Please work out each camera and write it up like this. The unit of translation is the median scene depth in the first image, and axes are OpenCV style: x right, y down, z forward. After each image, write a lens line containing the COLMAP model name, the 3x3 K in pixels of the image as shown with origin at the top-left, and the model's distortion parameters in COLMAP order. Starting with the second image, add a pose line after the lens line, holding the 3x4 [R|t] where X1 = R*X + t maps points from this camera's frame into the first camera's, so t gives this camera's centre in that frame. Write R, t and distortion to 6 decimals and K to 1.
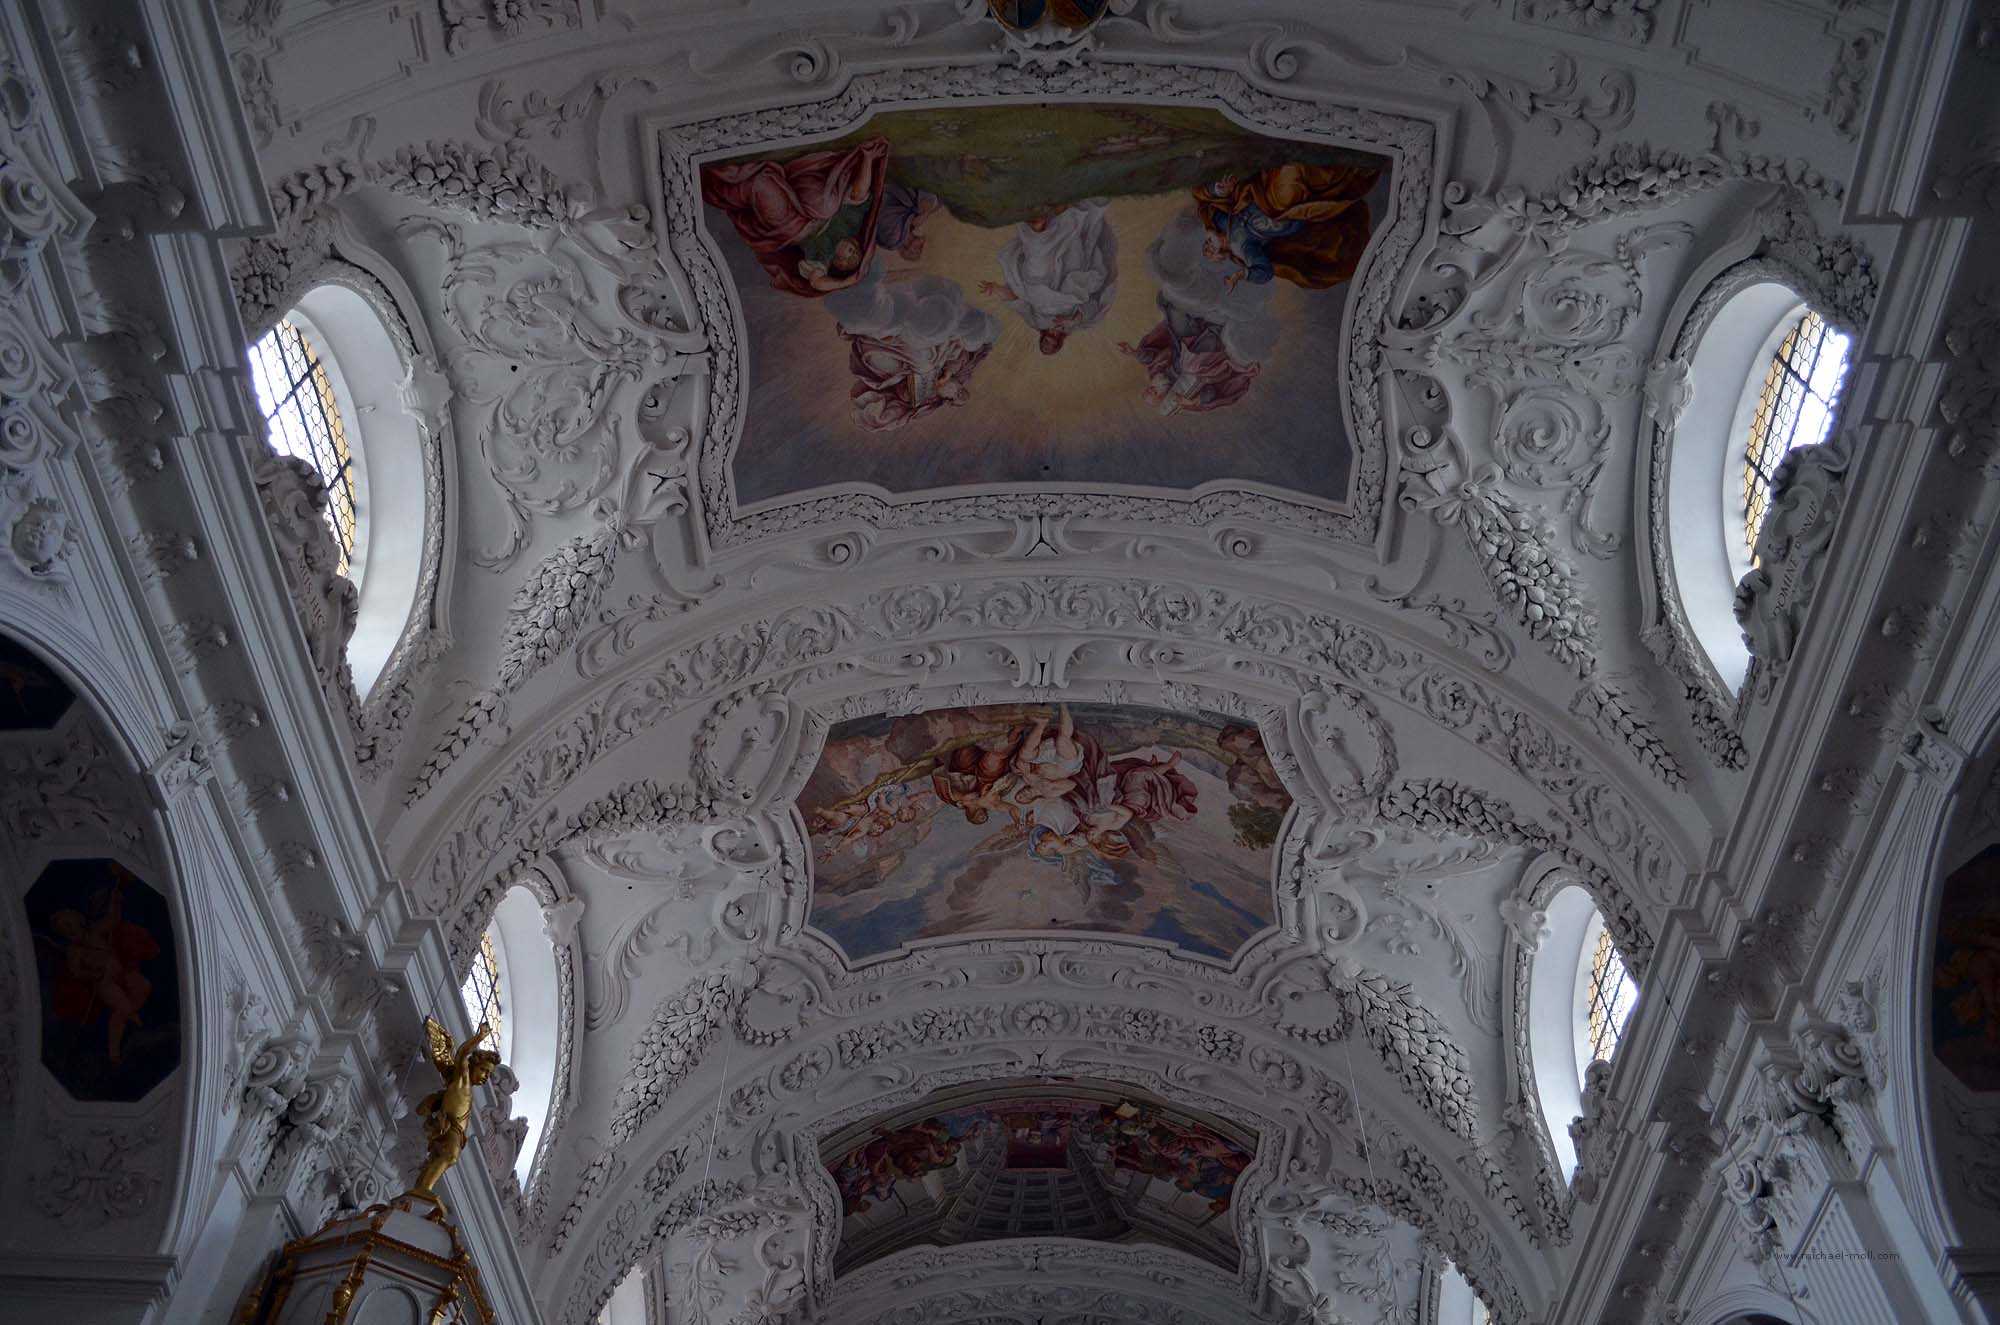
lens RADIAL K [[1564.7, 0, 1003.7], [0, 1564.7, 666.5], [0, 0, 1]] dist [-0.077183, 0.007219]
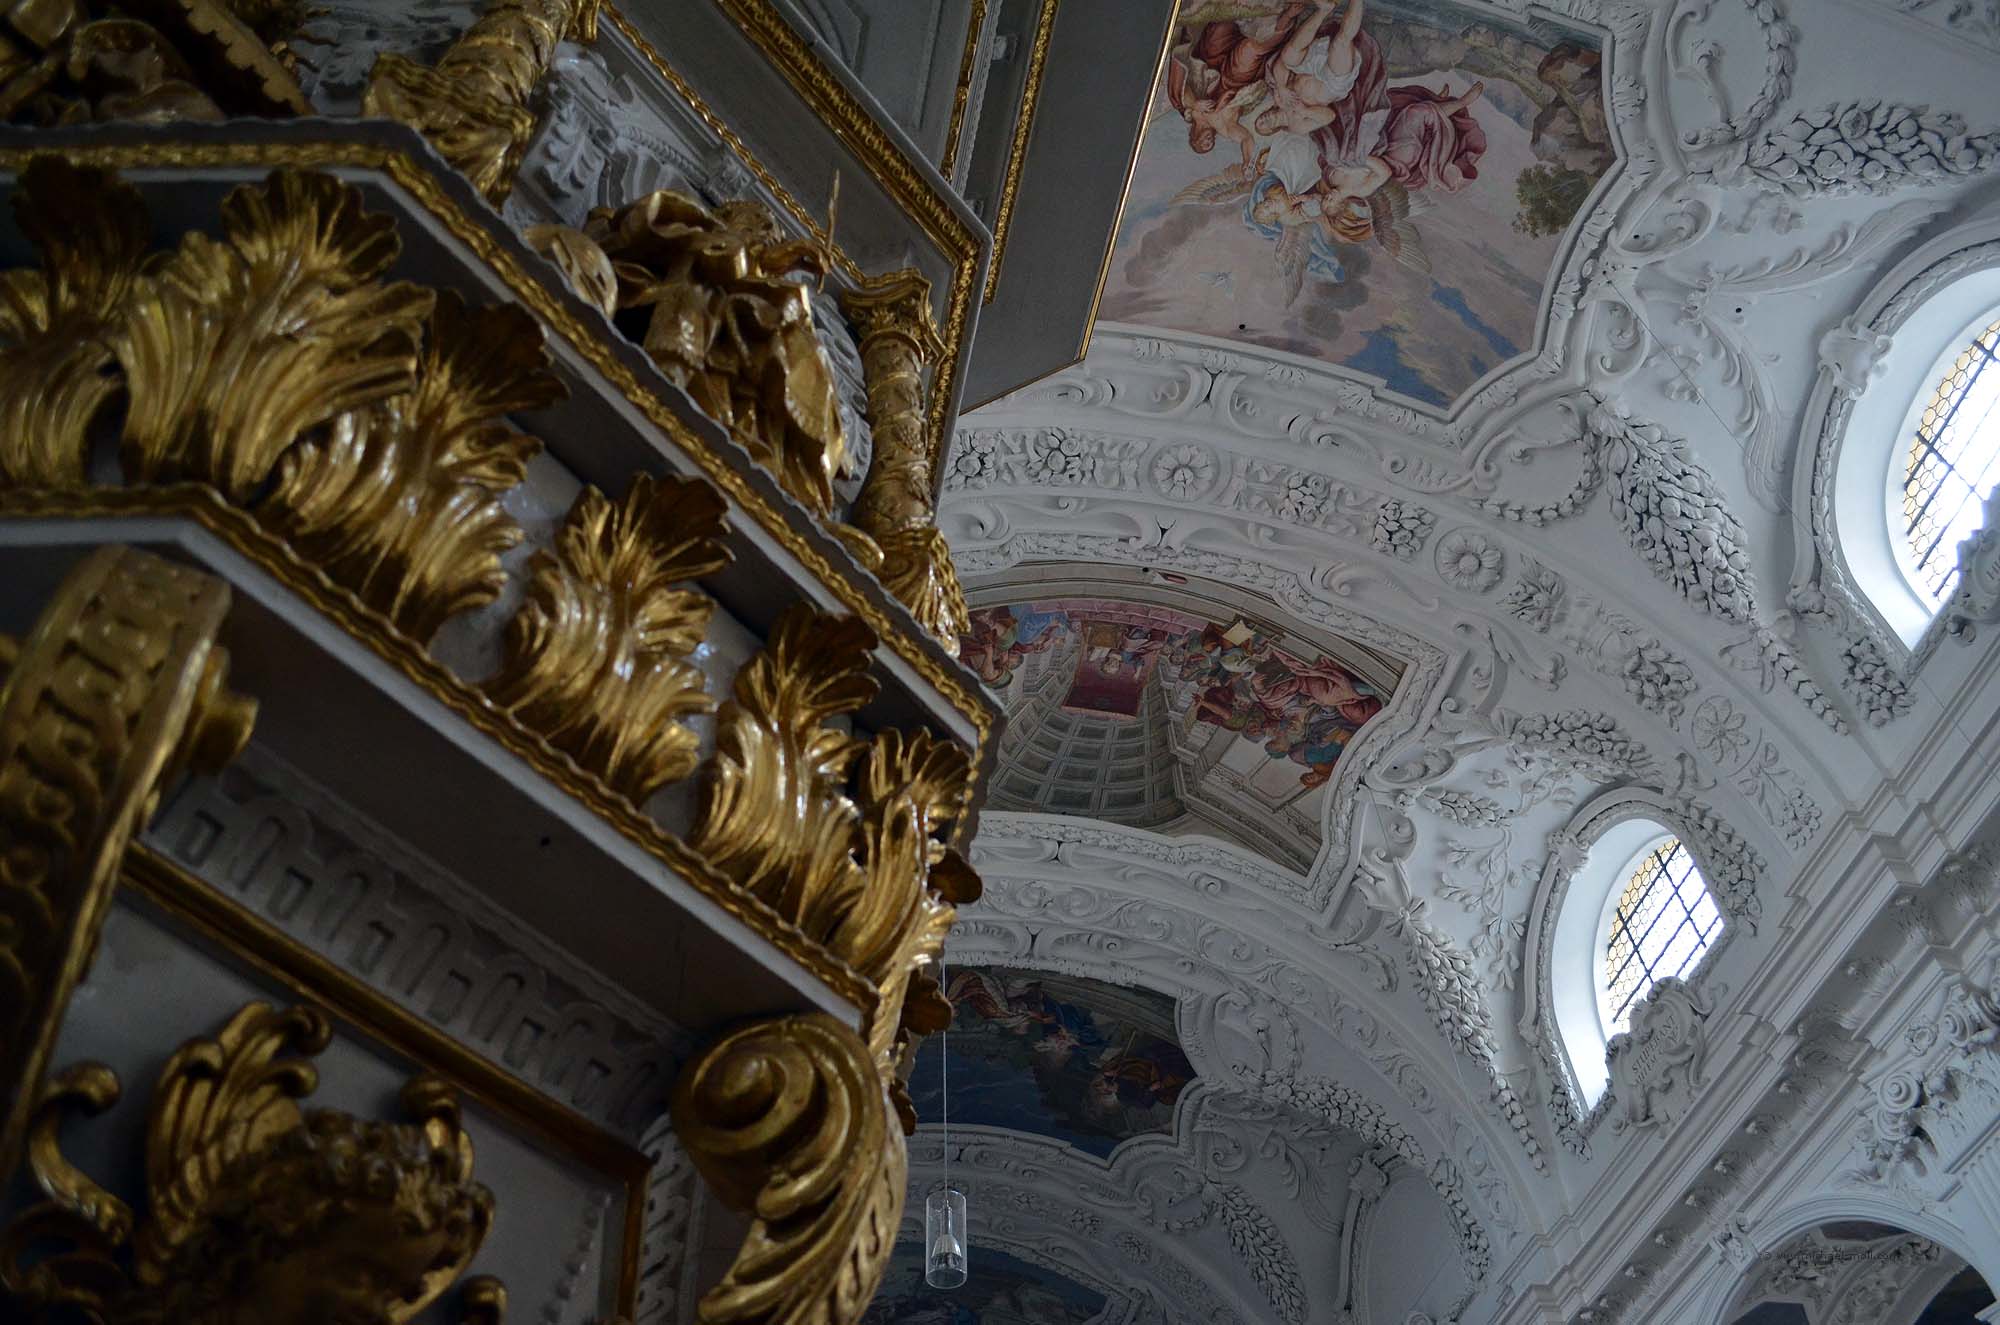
lens RADIAL K [[1564.7, 0, 999.5], [0, 1564.7, 660.4], [0, 0, 1]] dist [-0.077183, 0.007219]
pose [[0.976294, 0.142675, 0.162771, -0.199466], [-0.148155, 0.988720, 0.021976, 0.342552], [-0.157799, -0.045570, 0.986419, 0.239952]]
